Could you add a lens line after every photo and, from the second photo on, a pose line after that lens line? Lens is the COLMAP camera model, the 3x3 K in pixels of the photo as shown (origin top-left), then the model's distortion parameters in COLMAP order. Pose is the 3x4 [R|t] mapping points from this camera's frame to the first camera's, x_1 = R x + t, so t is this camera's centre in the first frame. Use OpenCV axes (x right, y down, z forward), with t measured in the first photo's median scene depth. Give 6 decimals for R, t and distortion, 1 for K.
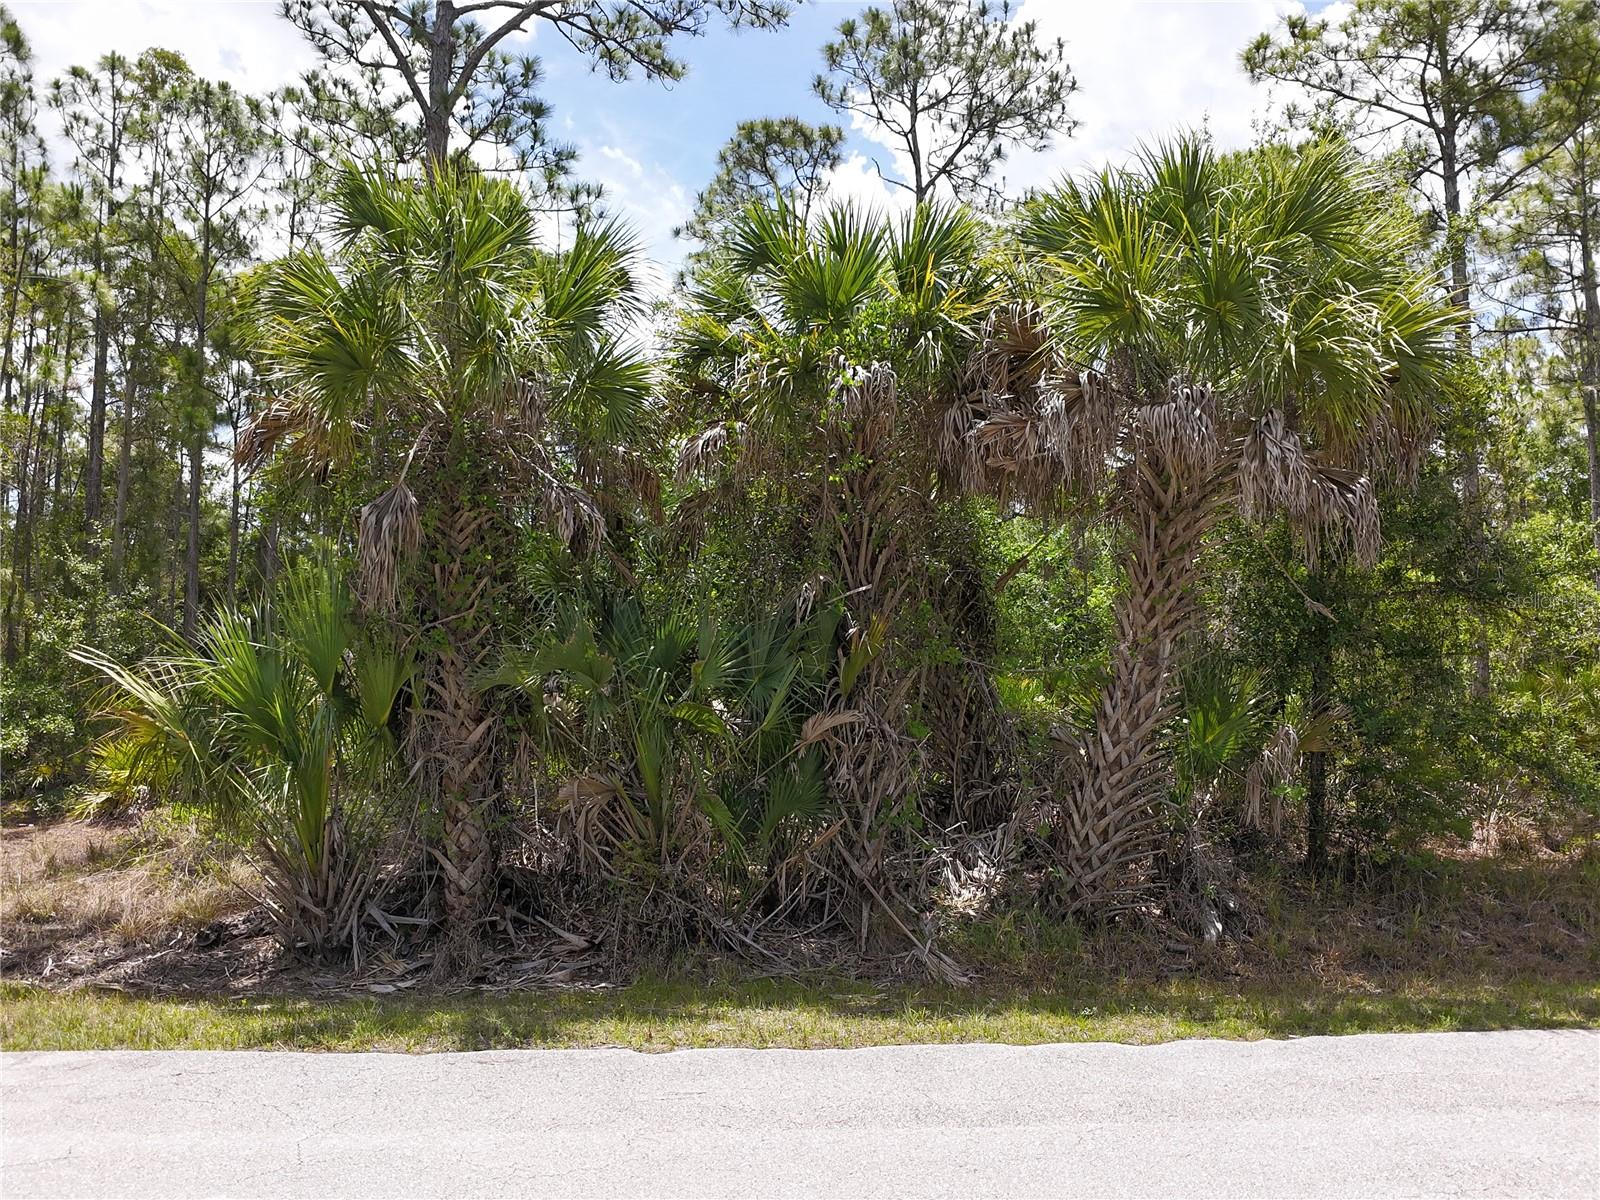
lens RADIAL K [[1175.6, 0, 796.6], [0, 1175.6, 597.3], [0, 0, 1]] dist [-0.036006, 0.005191]
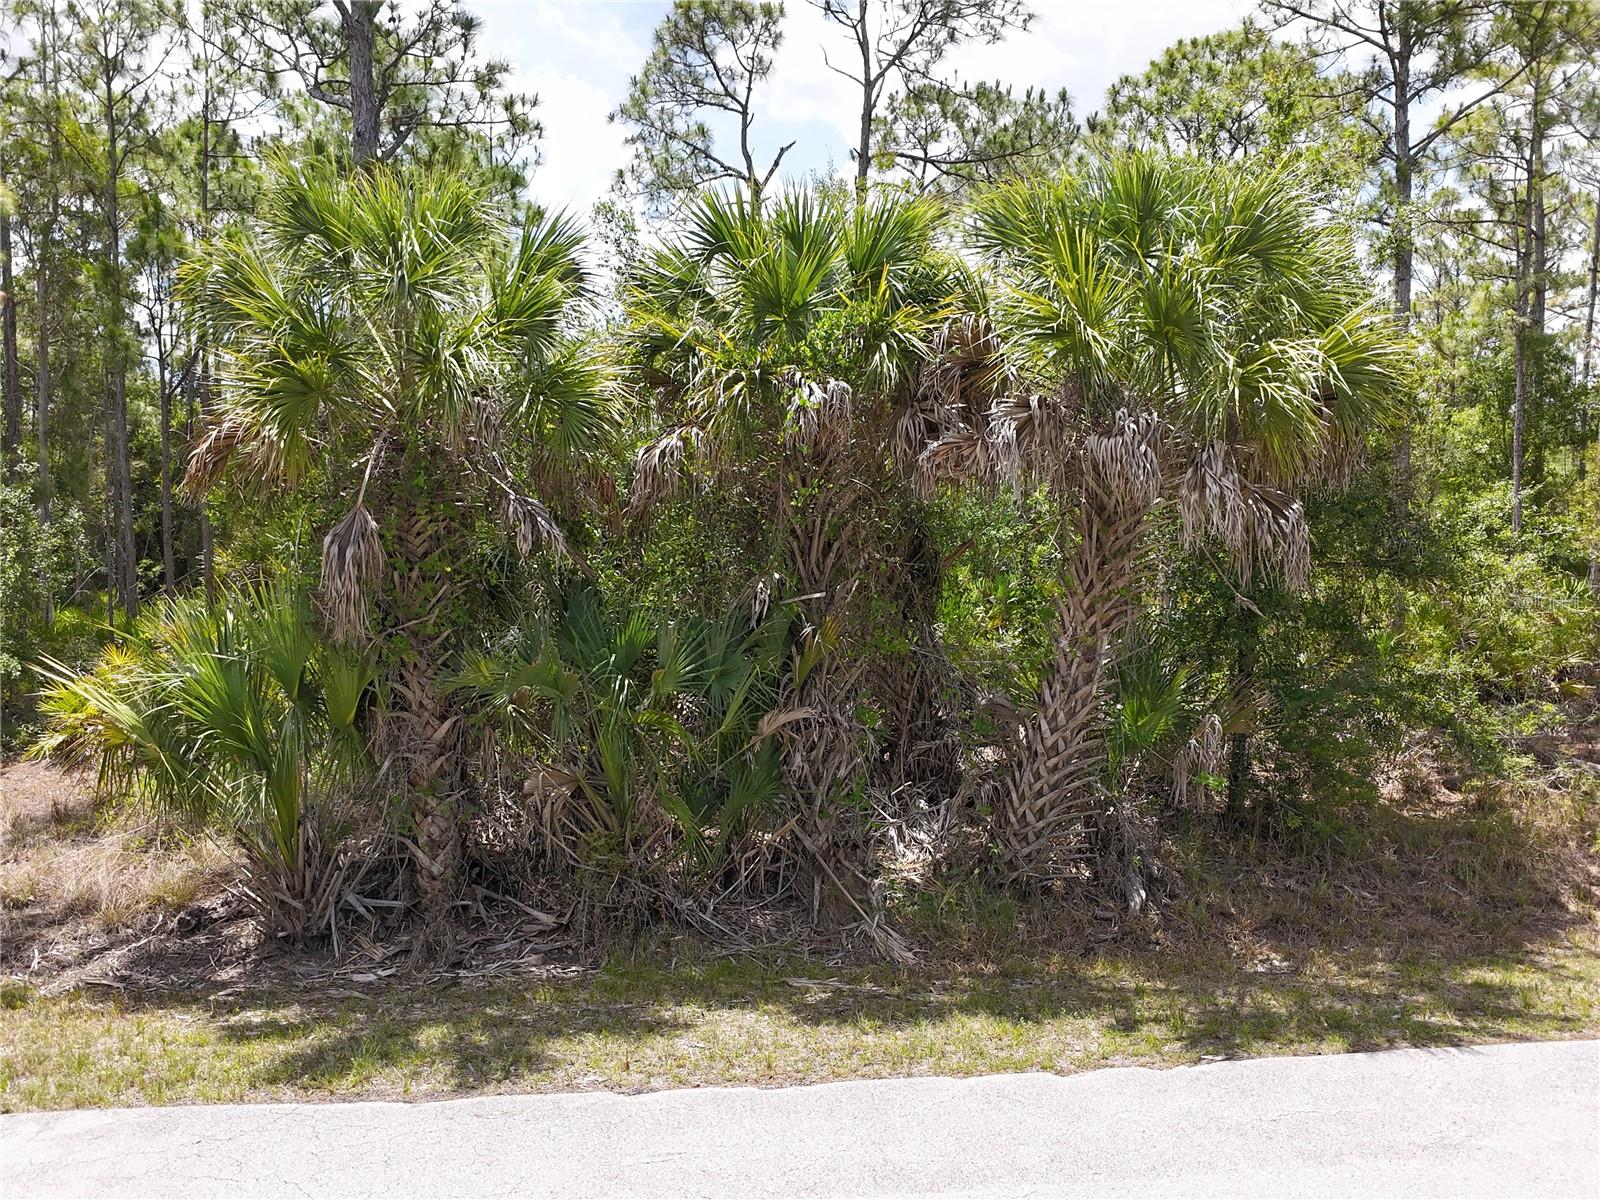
lens RADIAL K [[1175.6, 0, 797.1], [0, 1175.6, 606.0], [0, 0, 1]] dist [-0.036006, 0.005191]
pose [[0.998596, -0.006784, 0.052529, -0.014371], [-0.000433, 0.990686, 0.136165, -0.132542], [-0.052964, -0.135997, 0.989293, -0.021966]]
